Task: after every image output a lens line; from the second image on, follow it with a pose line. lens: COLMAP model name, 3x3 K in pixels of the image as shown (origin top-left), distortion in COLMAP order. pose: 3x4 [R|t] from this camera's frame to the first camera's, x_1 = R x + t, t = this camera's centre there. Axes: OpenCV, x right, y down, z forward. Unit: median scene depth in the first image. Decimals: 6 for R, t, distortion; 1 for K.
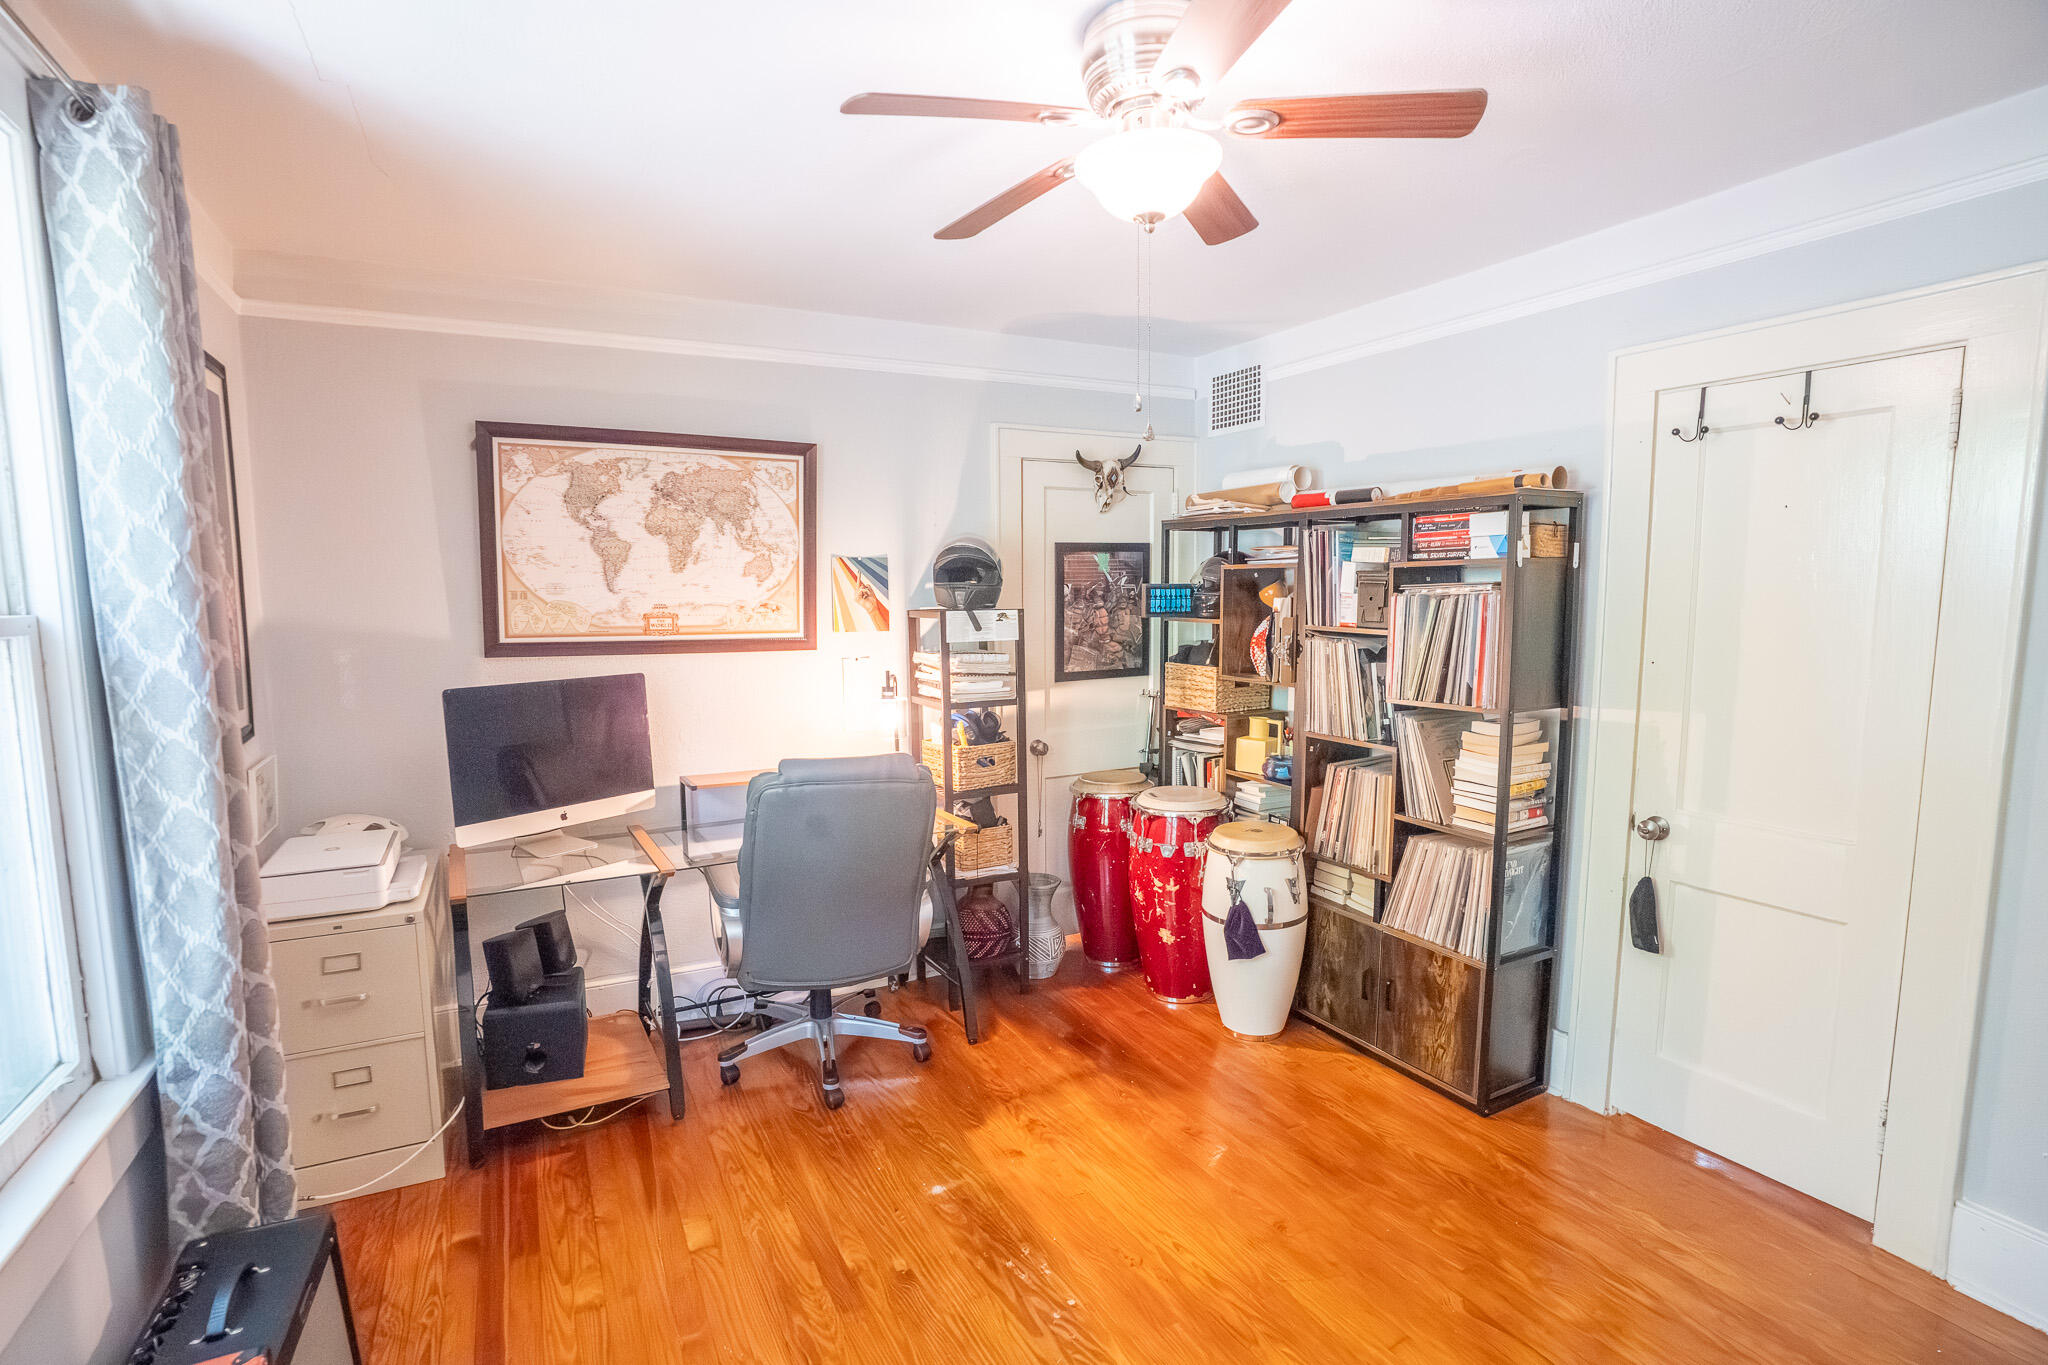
lens RADIAL K [[985.4, 0, 1001.9], [0, 985.4, 690.5], [0, 0, 1]] dist [-0.067598, 0.022412]
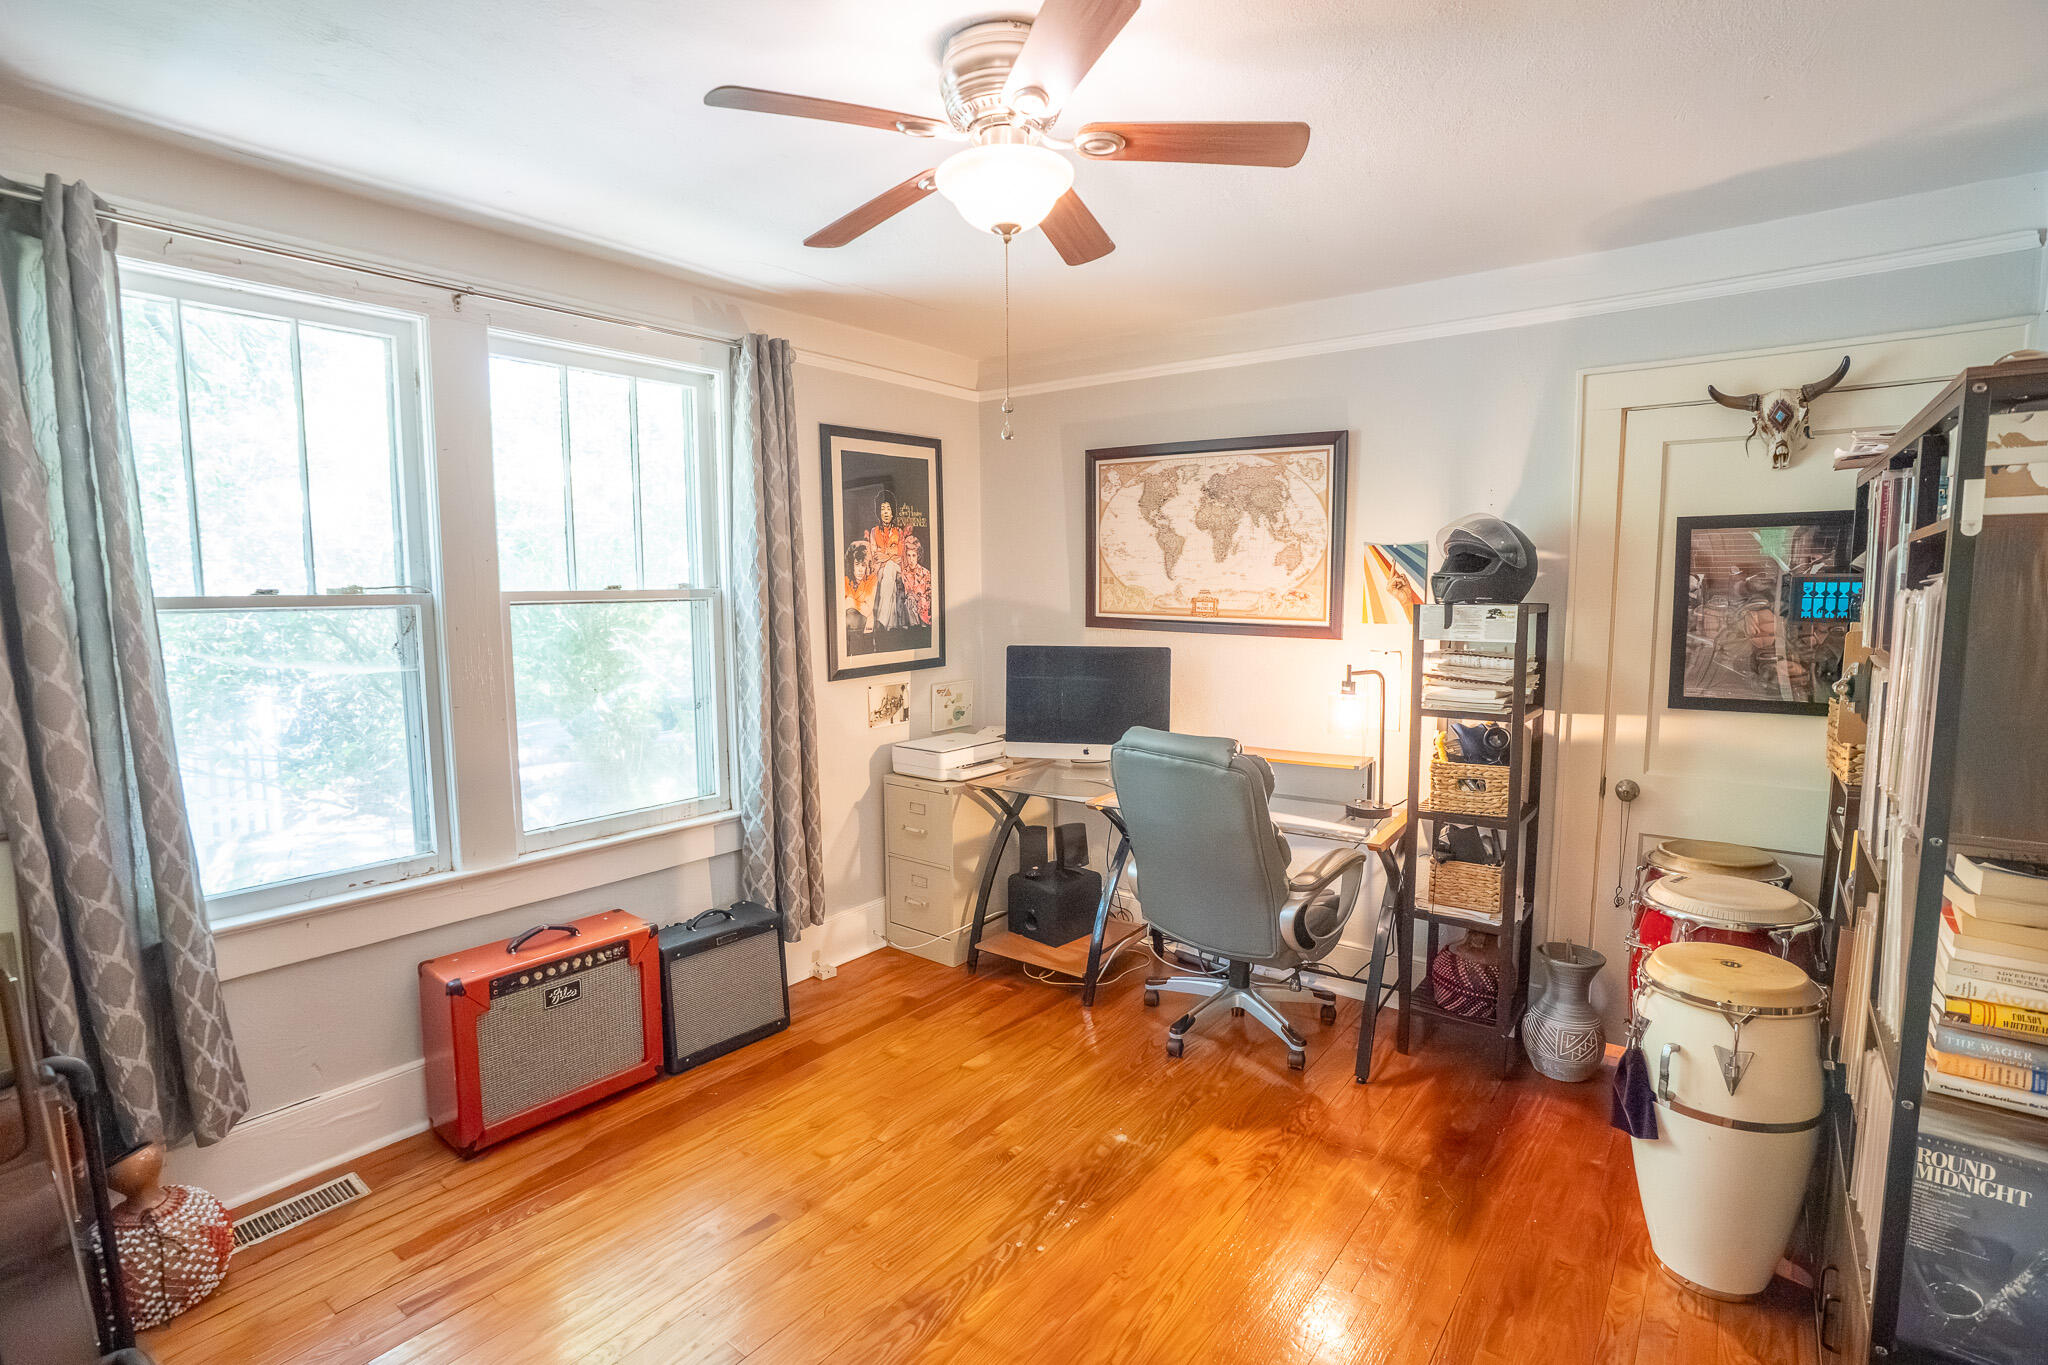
lens RADIAL K [[985.4, 0, 1001.9], [0, 985.4, 690.5], [0, 0, 1]] dist [-0.067598, 0.022412]
pose [[0.408721, 0.106052, -0.906477, 0.623131], [-0.093467, 0.992867, 0.074016, -0.034617], [0.907861, 0.054473, 0.415718, 0.314590]]
